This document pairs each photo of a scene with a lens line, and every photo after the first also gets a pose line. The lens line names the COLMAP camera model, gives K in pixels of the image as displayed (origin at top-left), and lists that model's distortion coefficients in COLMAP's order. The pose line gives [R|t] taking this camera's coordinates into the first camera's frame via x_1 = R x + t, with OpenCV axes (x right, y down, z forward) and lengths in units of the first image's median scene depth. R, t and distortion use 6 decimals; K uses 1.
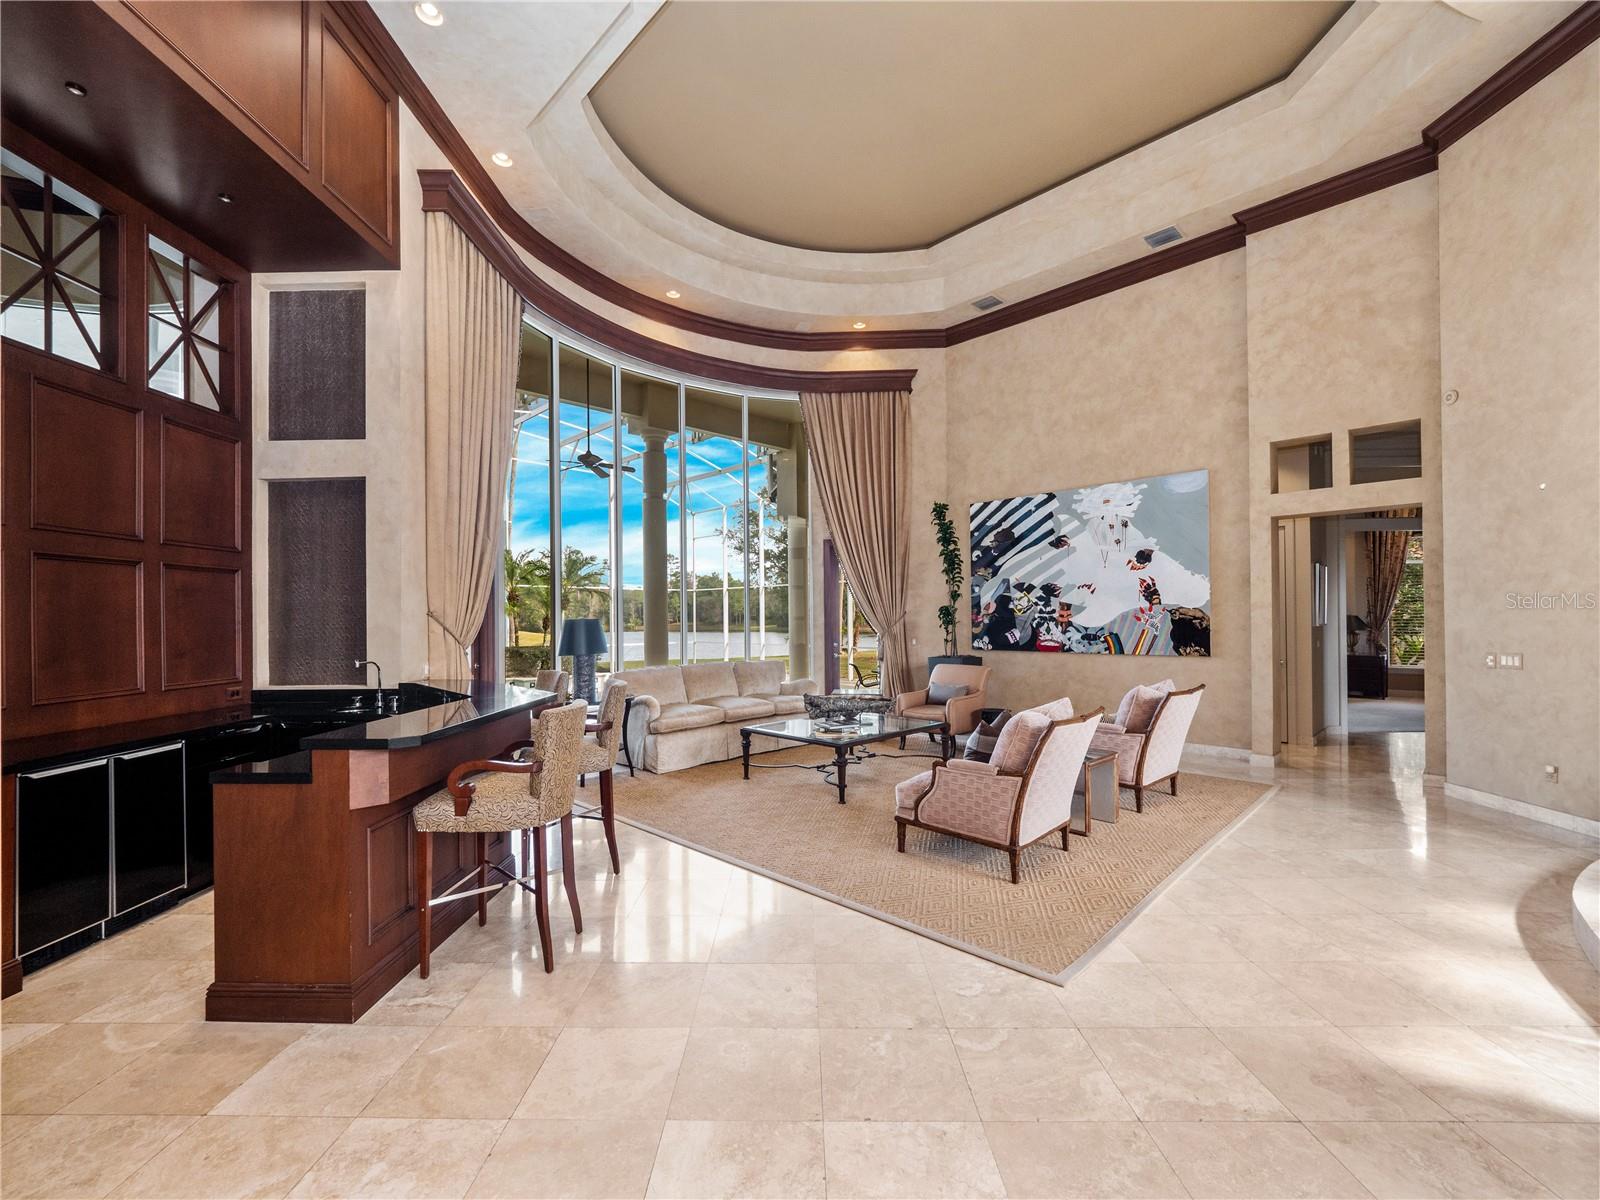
lens RADIAL K [[675.8, 0, 801.6], [0, 675.8, 612.7], [0, 0, 1]] dist [-0.001156, -0.000293]
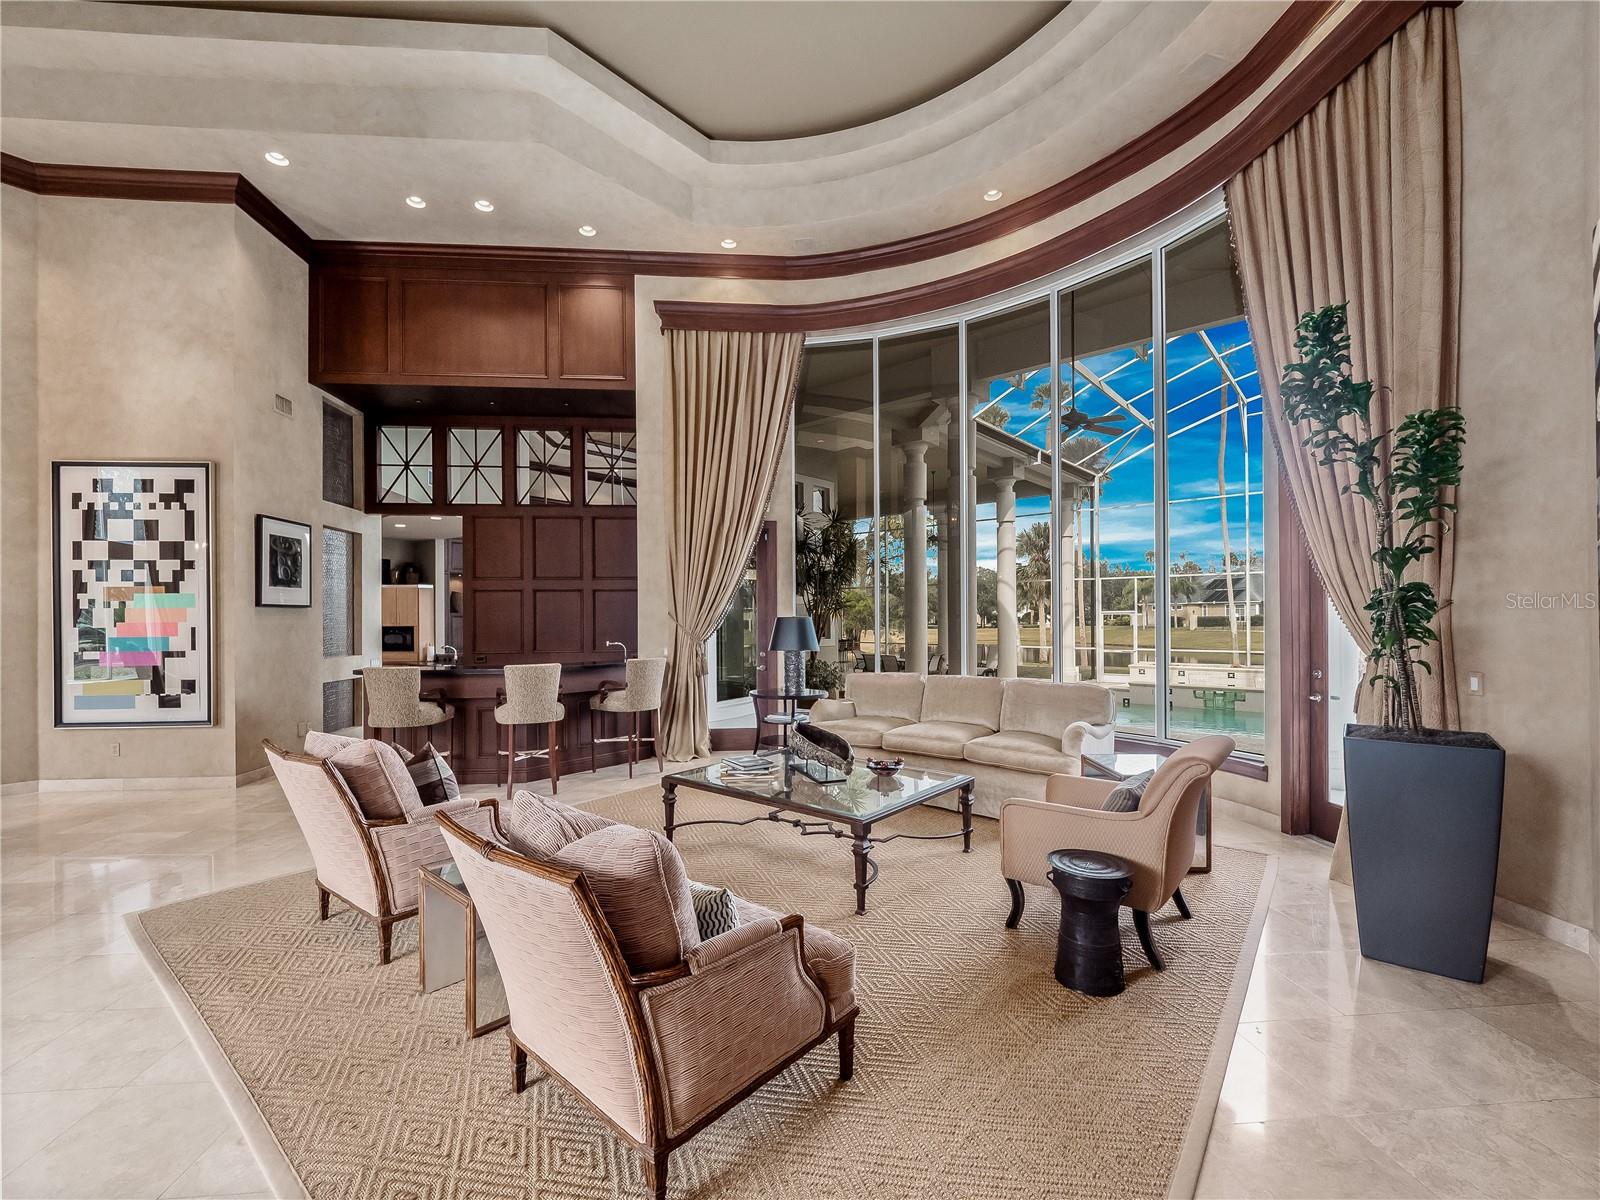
lens RADIAL K [[701.5, 0, 799.9], [0, 701.5, 615.1], [0, 0, 1]] dist [-0.008699, -0.000845]
pose [[0.088733, 0.007899, -0.996024, 0.585867], [0.004301, 0.999956, 0.008313, 0.001816], [0.996046, -0.005022, 0.088695, 0.708762]]
